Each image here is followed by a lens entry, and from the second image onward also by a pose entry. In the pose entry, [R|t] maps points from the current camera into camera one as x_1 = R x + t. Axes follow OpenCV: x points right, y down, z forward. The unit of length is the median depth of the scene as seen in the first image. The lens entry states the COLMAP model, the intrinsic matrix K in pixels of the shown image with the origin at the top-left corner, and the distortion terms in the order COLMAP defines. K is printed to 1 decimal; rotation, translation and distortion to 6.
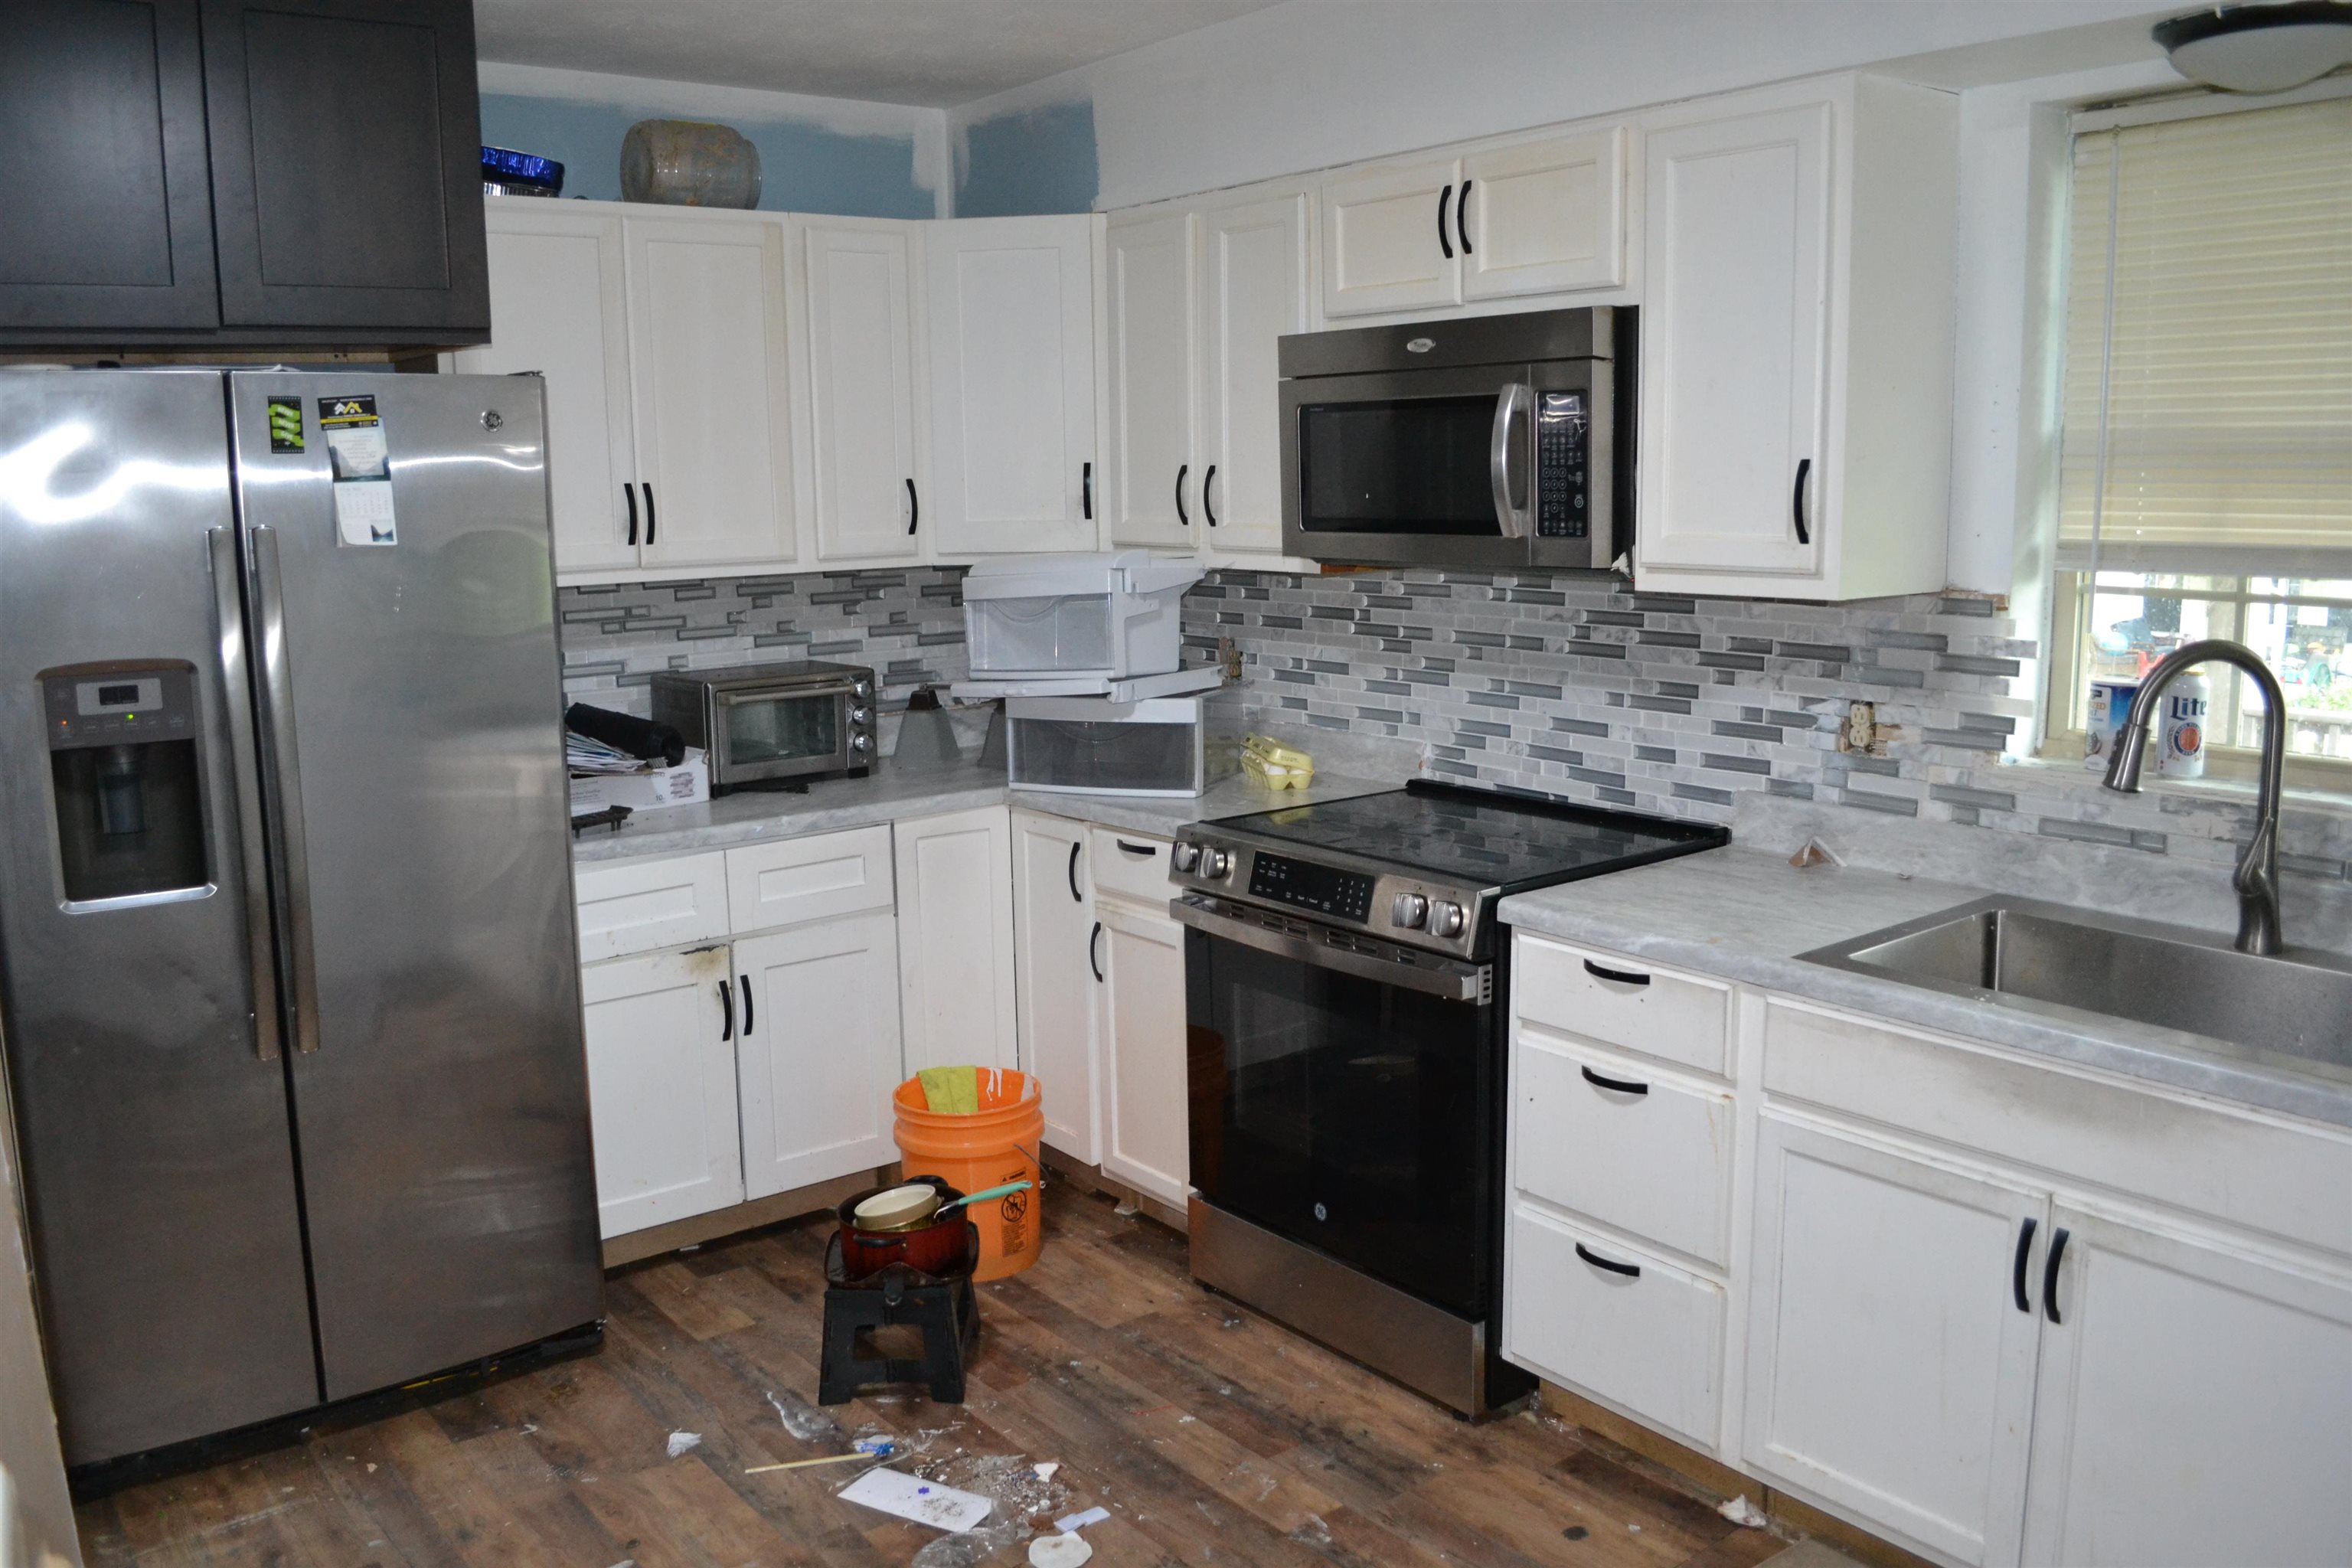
lens RADIAL K [[1916.3, 0, 1169.3], [0, 1916.3, 784.0], [0, 0, 1]] dist [-0.062171, -0.005528]
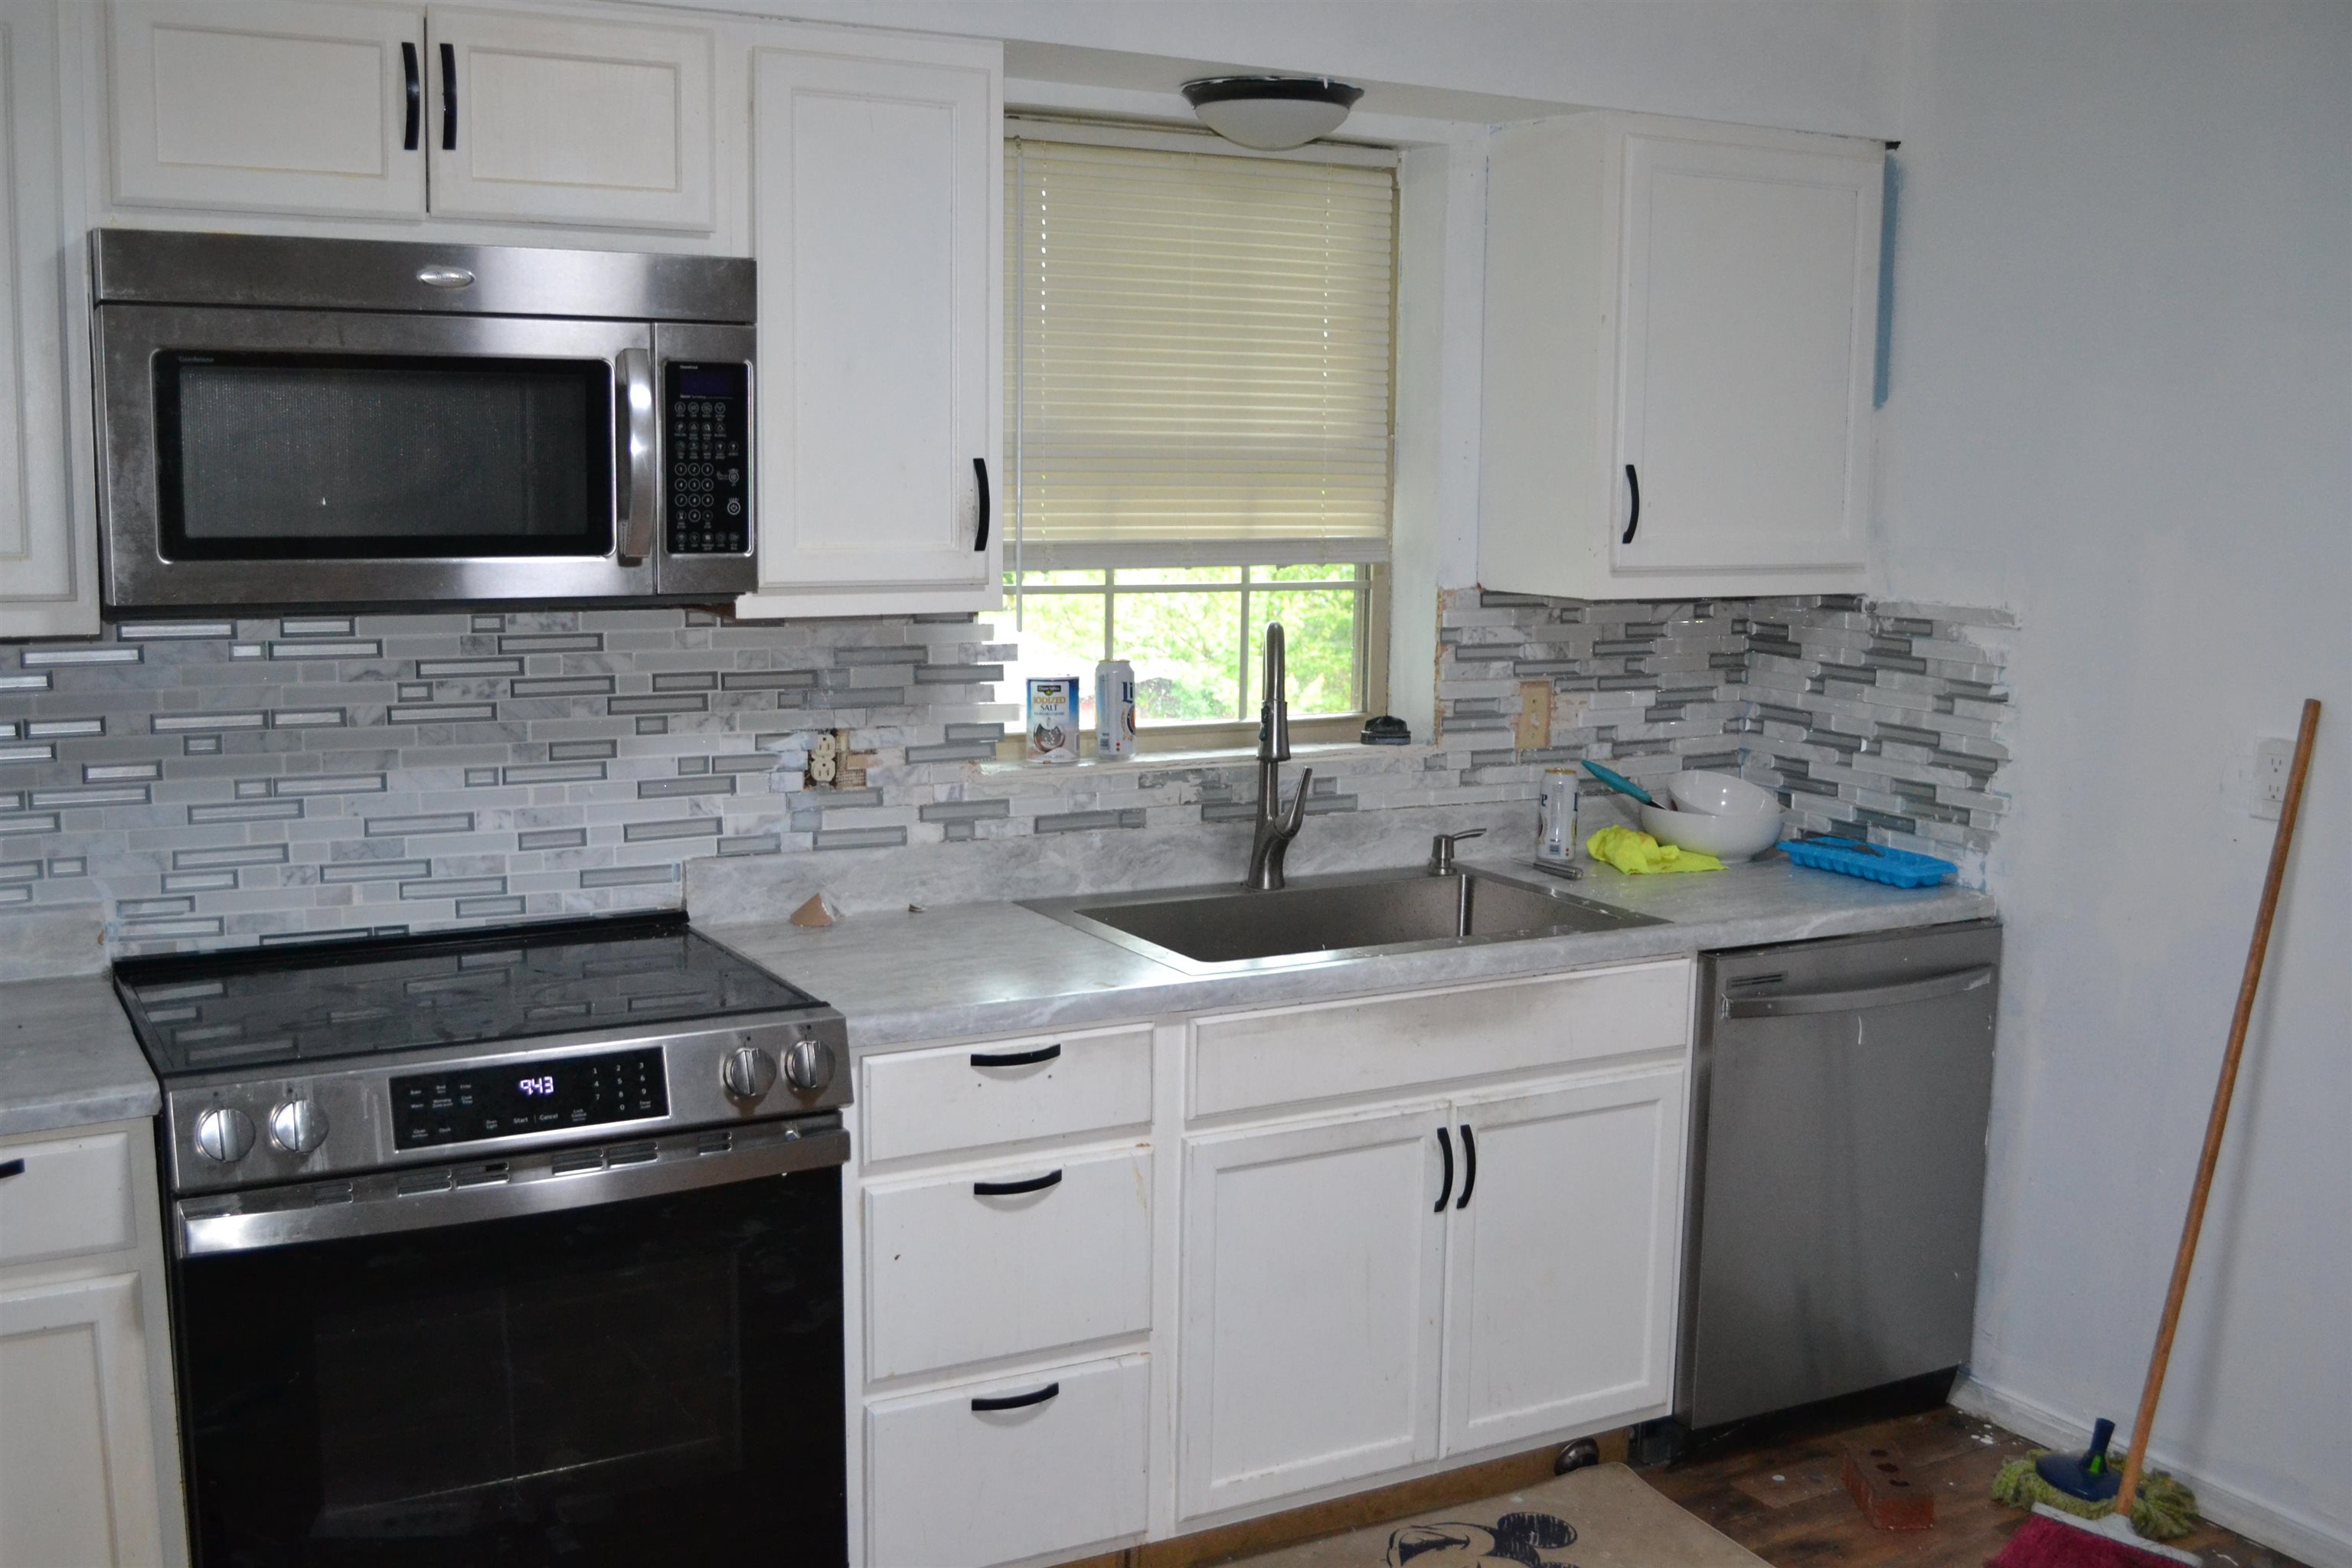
lens RADIAL K [[2301.8, 0, 1172.7], [0, 2301.8, 787.6], [0, 0, 1]] dist [-0.050636, 0.000000]
pose [[0.147265, -0.117076, 0.982144, -0.708203], [0.150195, 0.984102, 0.094788, -0.099955], [-0.977627, 0.133554, 0.162508, 0.708616]]
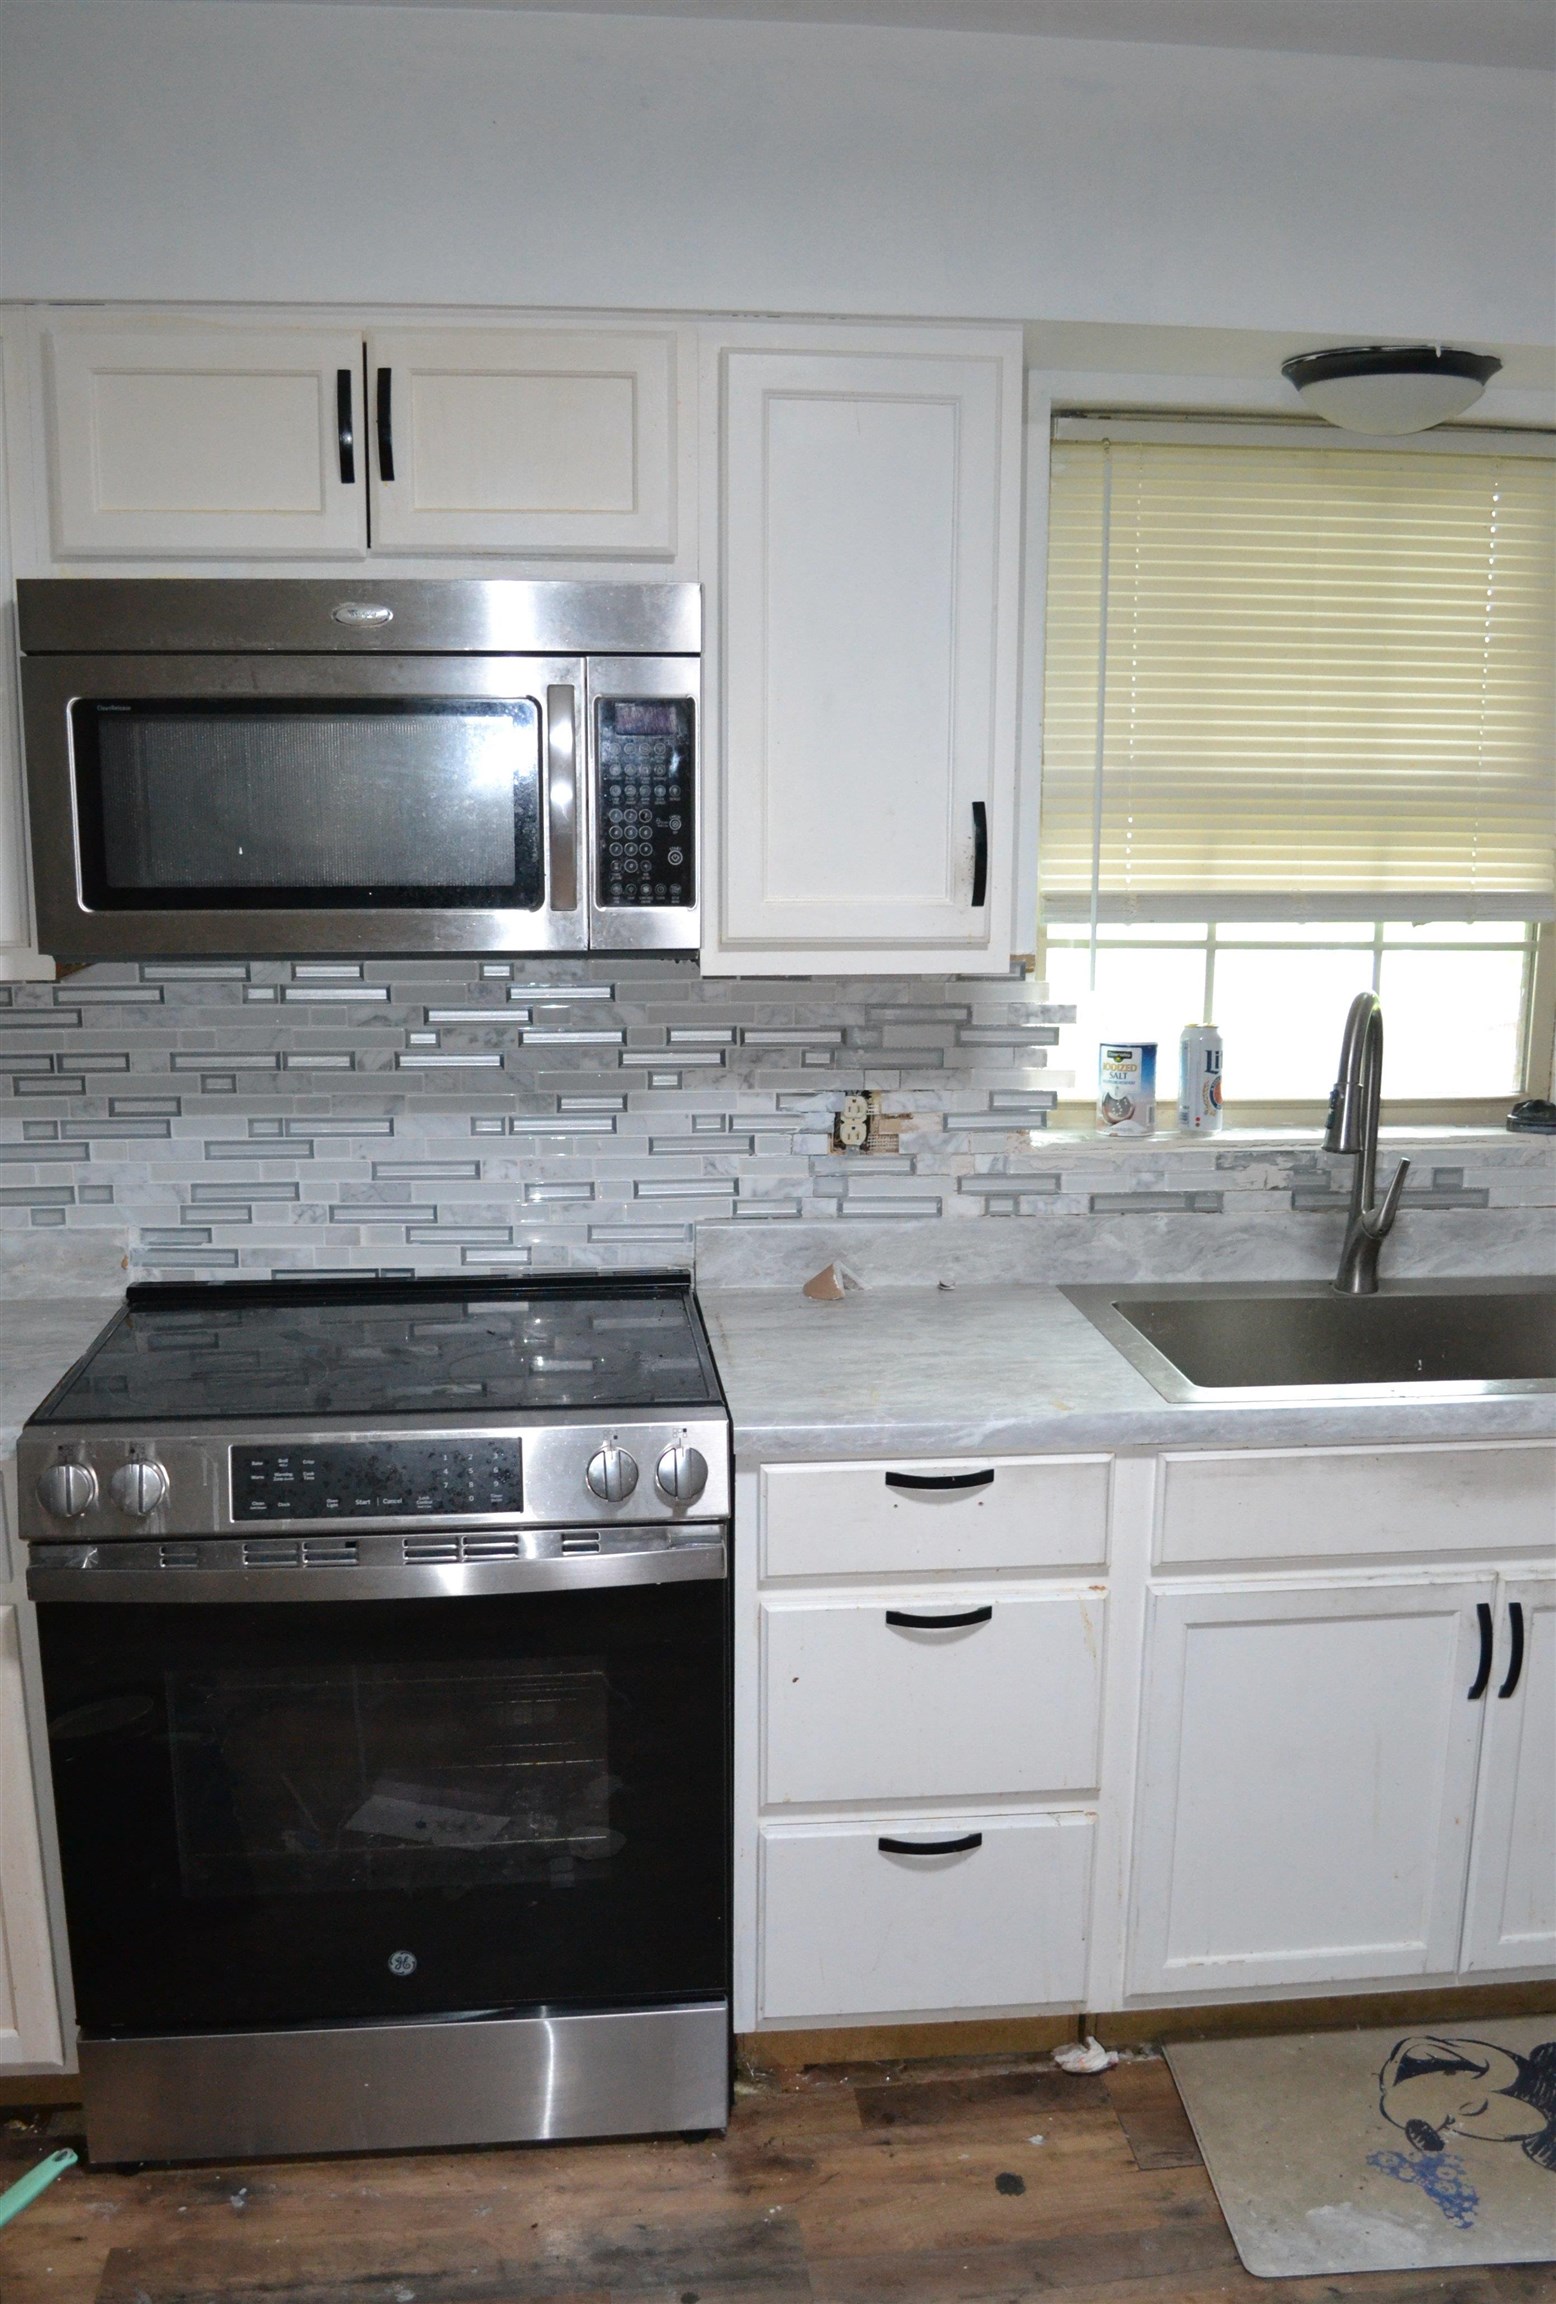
lens RADIAL K [[2069.2, 0, 809.1], [0, 2069.2, 1229.0], [0, 0, 1]] dist [-0.067861, -0.014698]
pose [[0.514342, -0.160151, 0.842499, -0.446825], [0.126041, 0.985857, 0.110454, -0.091817], [-0.848272, 0.049378, 0.527253, 0.571494]]
